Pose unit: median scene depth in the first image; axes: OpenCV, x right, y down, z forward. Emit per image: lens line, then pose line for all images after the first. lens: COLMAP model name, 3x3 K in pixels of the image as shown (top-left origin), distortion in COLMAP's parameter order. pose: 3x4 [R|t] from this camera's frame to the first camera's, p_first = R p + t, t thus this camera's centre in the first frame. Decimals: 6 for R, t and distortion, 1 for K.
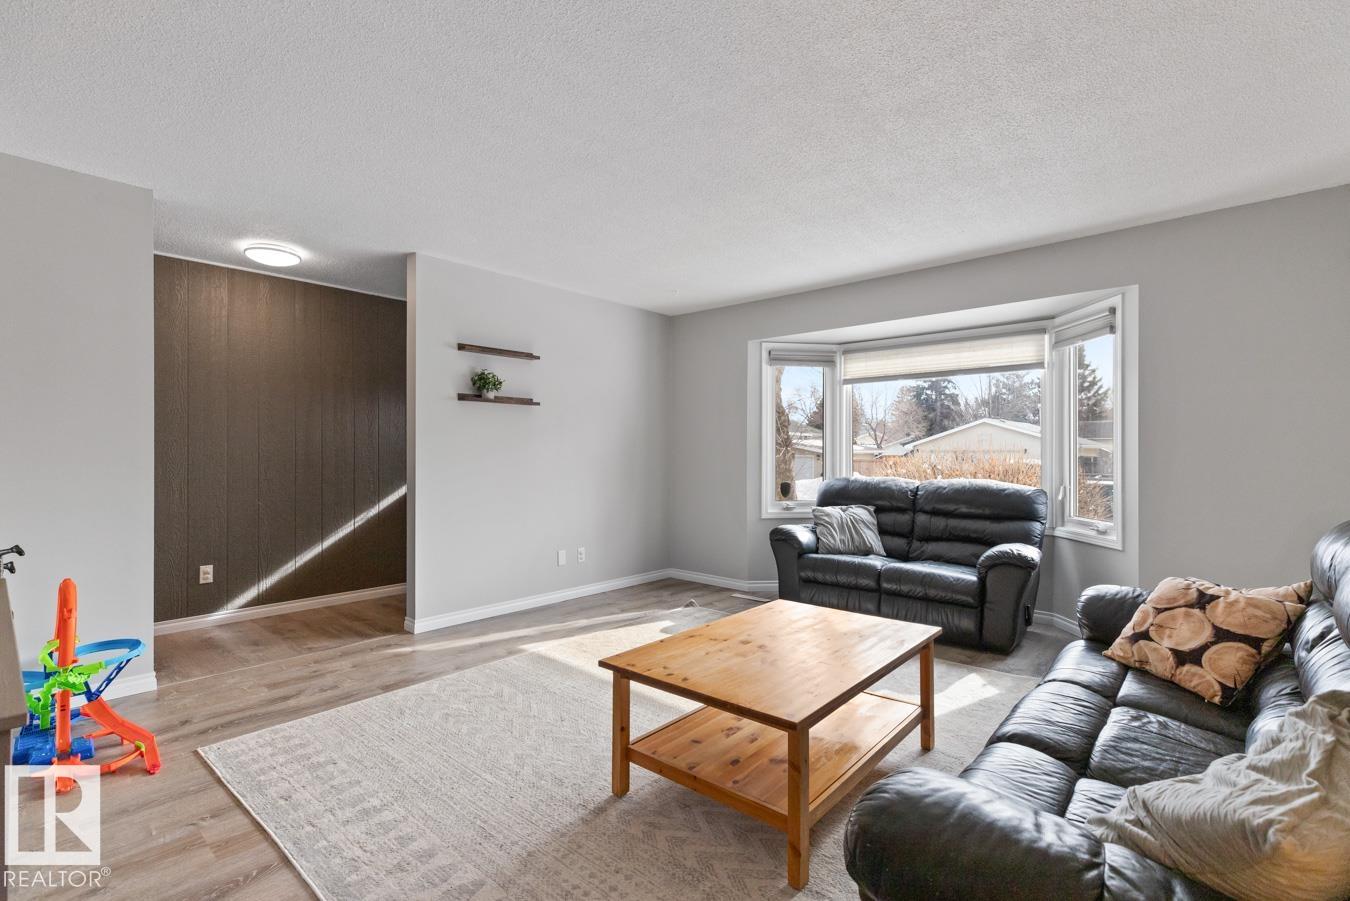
lens RADIAL K [[616.8, 0, 666.6], [0, 616.8, 452.4], [0, 0, 1]] dist [0.004587, -0.000721]
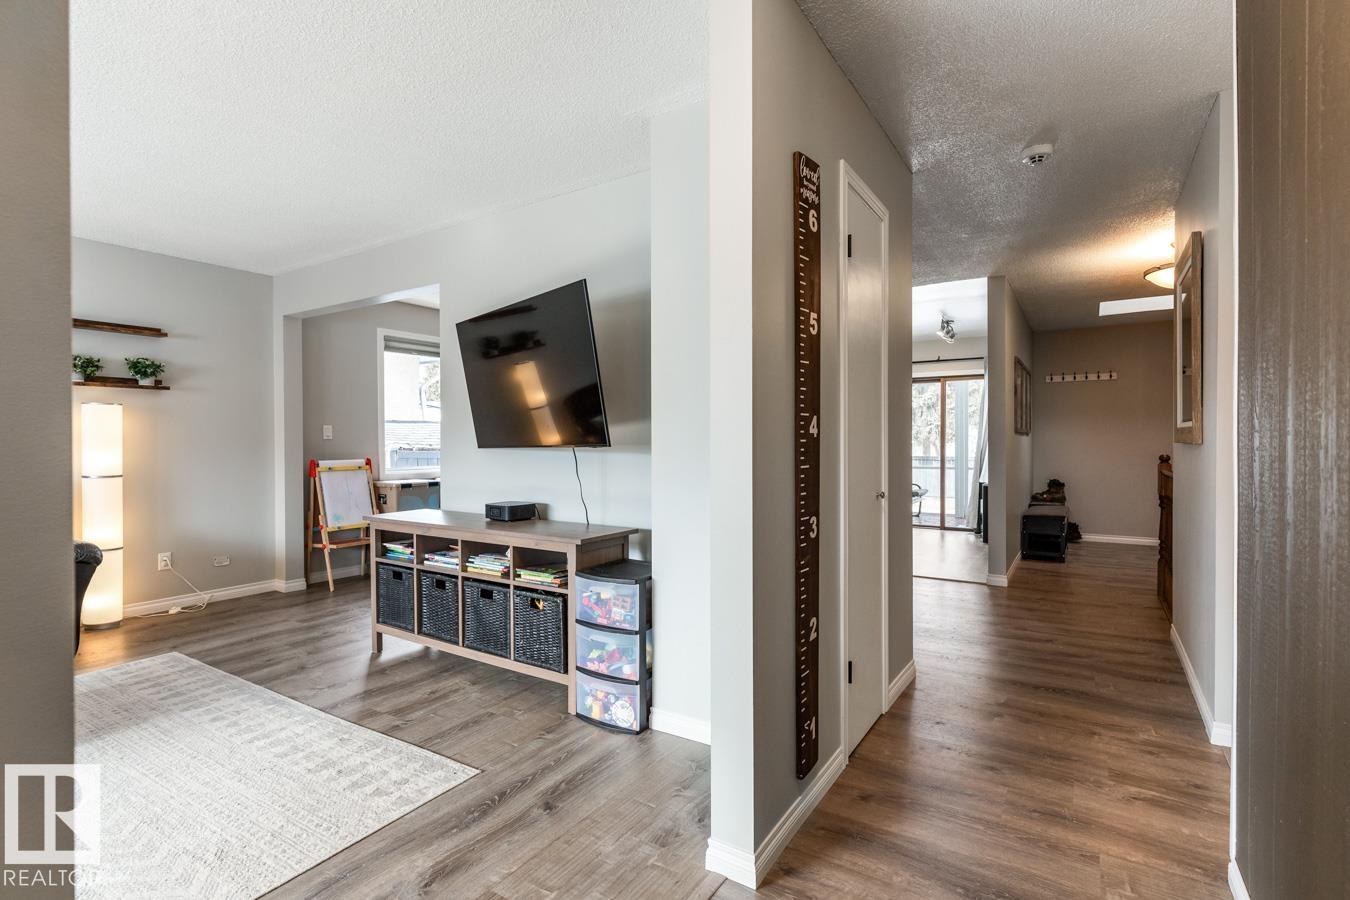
lens RADIAL K [[641.4, 0, 676.4], [0, 641.4, 444.0], [0, 0, 1]] dist [0.001354, -0.000394]
pose [[-0.986990, 0.003605, -0.160741, -0.574178], [0.003106, 0.999990, 0.003356, 0.004144], [0.160751, 0.002813, -0.986991, 1.260003]]
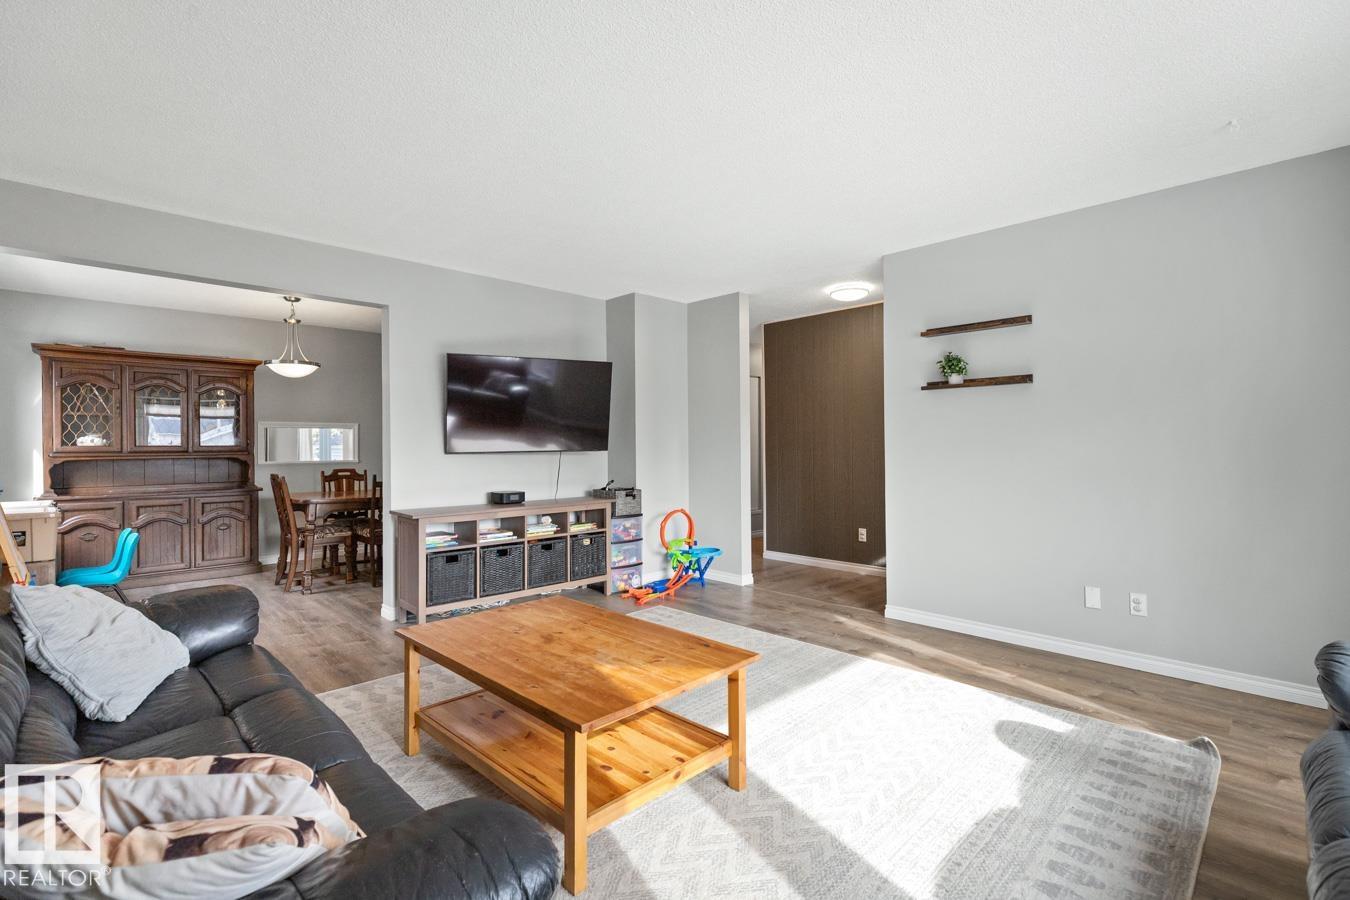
lens RADIAL K [[616.8, 0, 681.2], [0, 616.8, 449.4], [0, 0, 1]] dist [0.004587, -0.000721]
pose [[-0.049437, 0.004542, -0.998767, 0.699282], [0.002005, 0.999988, 0.004448, 0.002131], [0.998775, -0.001782, -0.049445, 0.744523]]
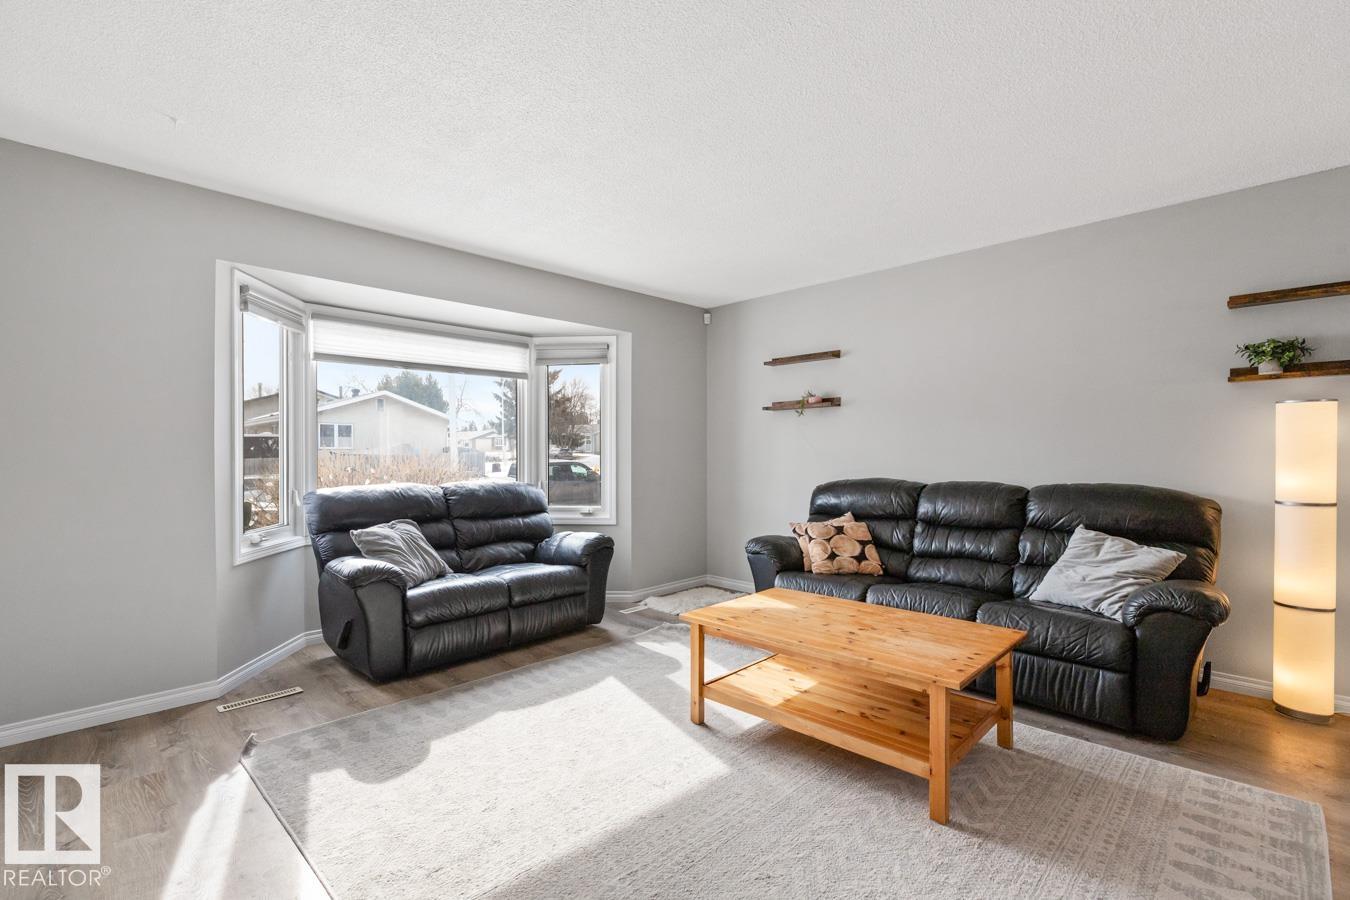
lens RADIAL K [[616.8, 0, 664.0], [0, 616.8, 456.3], [0, 0, 1]] dist [0.004587, -0.000721]
pose [[0.055223, -0.009134, 0.998432, -0.576482], [0.000793, 0.999958, 0.009104, -0.004040], [-0.998474, 0.000289, 0.055228, 0.767694]]
